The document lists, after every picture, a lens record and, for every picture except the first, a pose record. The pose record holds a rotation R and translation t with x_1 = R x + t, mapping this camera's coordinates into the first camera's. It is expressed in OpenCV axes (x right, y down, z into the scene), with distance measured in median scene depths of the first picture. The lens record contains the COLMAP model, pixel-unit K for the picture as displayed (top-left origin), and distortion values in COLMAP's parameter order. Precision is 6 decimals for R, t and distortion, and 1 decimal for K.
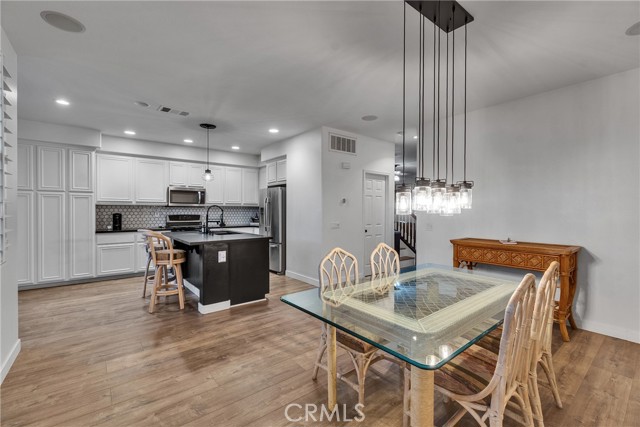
lens RADIAL K [[280.6, 0, 323.0], [0, 280.6, 214.2], [0, 0, 1]] dist [0.003060, -0.000395]
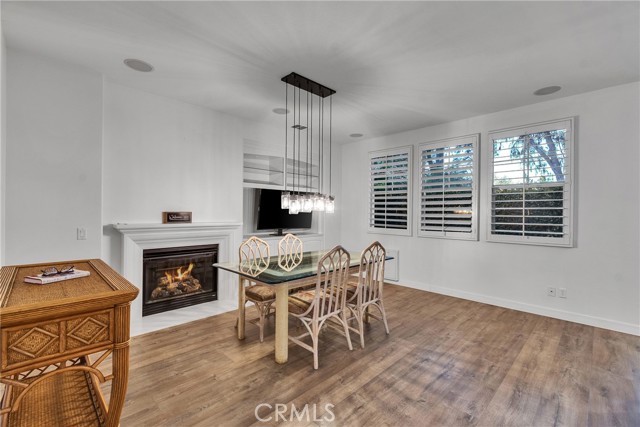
lens RADIAL K [[280.6, 0, 322.7], [0, 280.6, 211.5], [0, 0, 1]] dist [0.003060, -0.000395]
pose [[-0.994146, -0.012102, -0.107366, 0.188368], [-0.013393, 0.999846, 0.011307, -0.010044], [0.107213, 0.012678, -0.994155, 0.996168]]
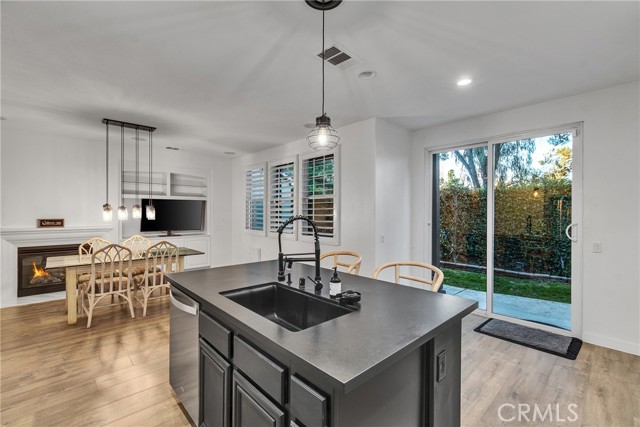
lens RADIAL K [[280.6, 0, 321.4], [0, 280.6, 214.2], [0, 0, 1]] dist [0.003060, -0.000395]
pose [[-0.997326, -0.006265, -0.072817, -0.352144], [-0.007908, 0.999720, 0.022301, -0.039338], [0.072657, 0.022817, -0.997096, 1.247617]]
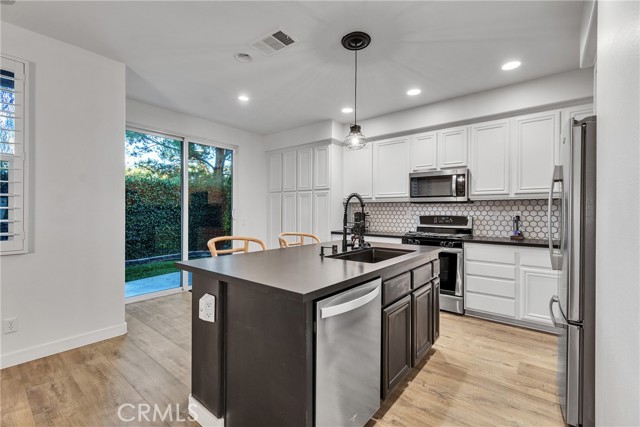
lens RADIAL K [[280.6, 0, 323.0], [0, 280.6, 214.6], [0, 0, 1]] dist [0.003060, -0.000395]
pose [[0.216082, 0.009024, -0.976334, 0.072870], [-0.018122, 0.999822, 0.005230, 0.001505], [0.976207, 0.016563, 0.216207, 0.768296]]
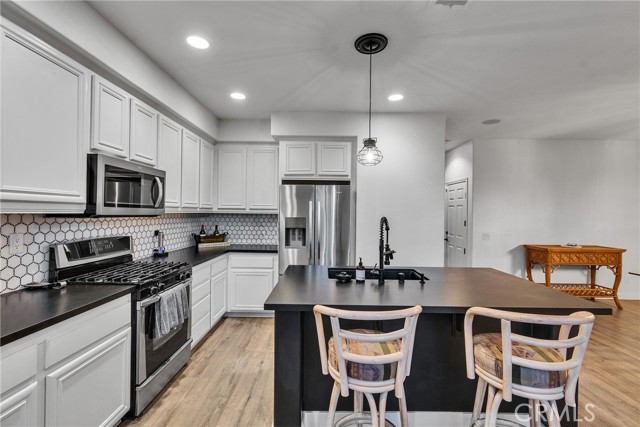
lens RADIAL K [[280.6, 0, 322.5], [0, 280.6, 212.4], [0, 0, 1]] dist [0.003060, -0.000395]
pose [[0.633094, 0.005199, 0.774058, -0.745877], [0.001368, 0.999968, -0.007834, -0.034560], [-0.774074, 0.006018, 0.633067, 0.710870]]
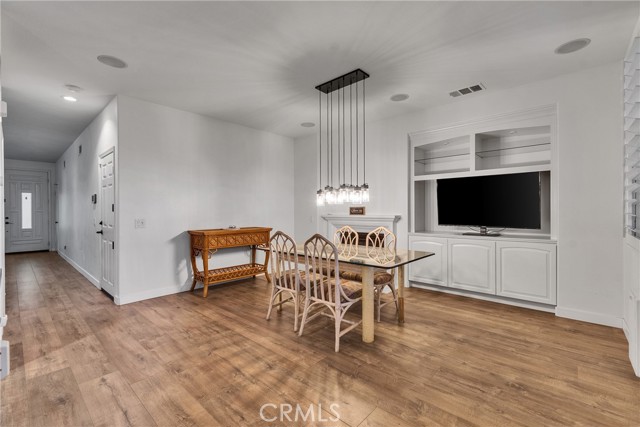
lens RADIAL K [[280.6, 0, 321.8], [0, 280.6, 211.3], [0, 0, 1]] dist [0.003060, -0.000395]
pose [[-0.155529, -0.003726, 0.987824, -0.474868], [0.018048, 0.999815, 0.006612, 0.010683], [-0.987666, 0.018857, -0.155433, 0.522934]]
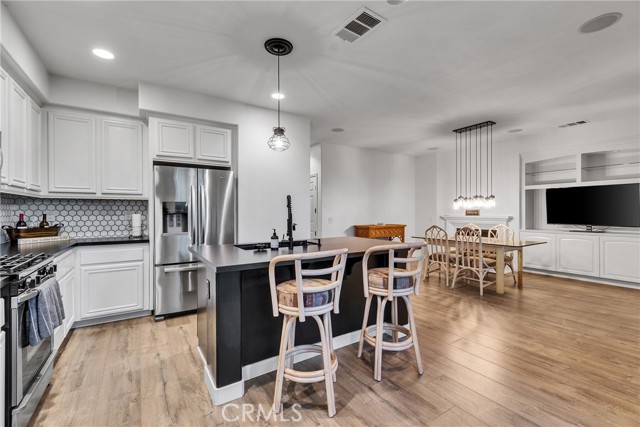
lens RADIAL K [[280.6, 0, 321.9], [0, 280.6, 212.3], [0, 0, 1]] dist [0.003060, -0.000395]
pose [[0.101141, -0.005426, 0.994857, -0.860750], [0.017589, 0.999839, 0.003665, -0.000112], [-0.994717, 0.017128, 0.101220, 0.798984]]
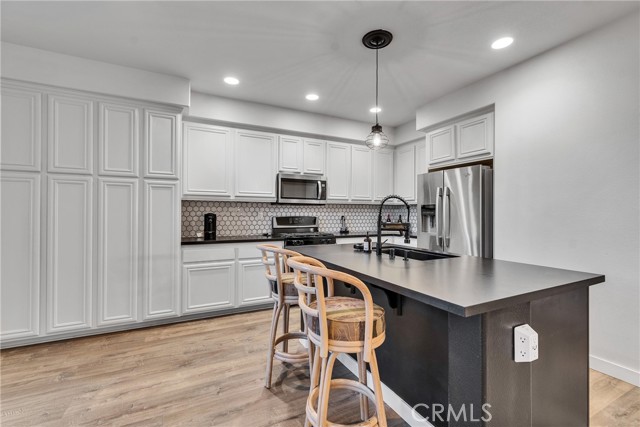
lens RADIAL K [[280.6, 0, 323.2], [0, 280.6, 215.1], [0, 0, 1]] dist [0.003060, -0.000395]
pose [[0.978292, 0.002097, -0.207223, -0.368107], [-0.003767, 0.999964, -0.007665, 0.004843], [0.207199, 0.008279, 0.978264, 0.451291]]
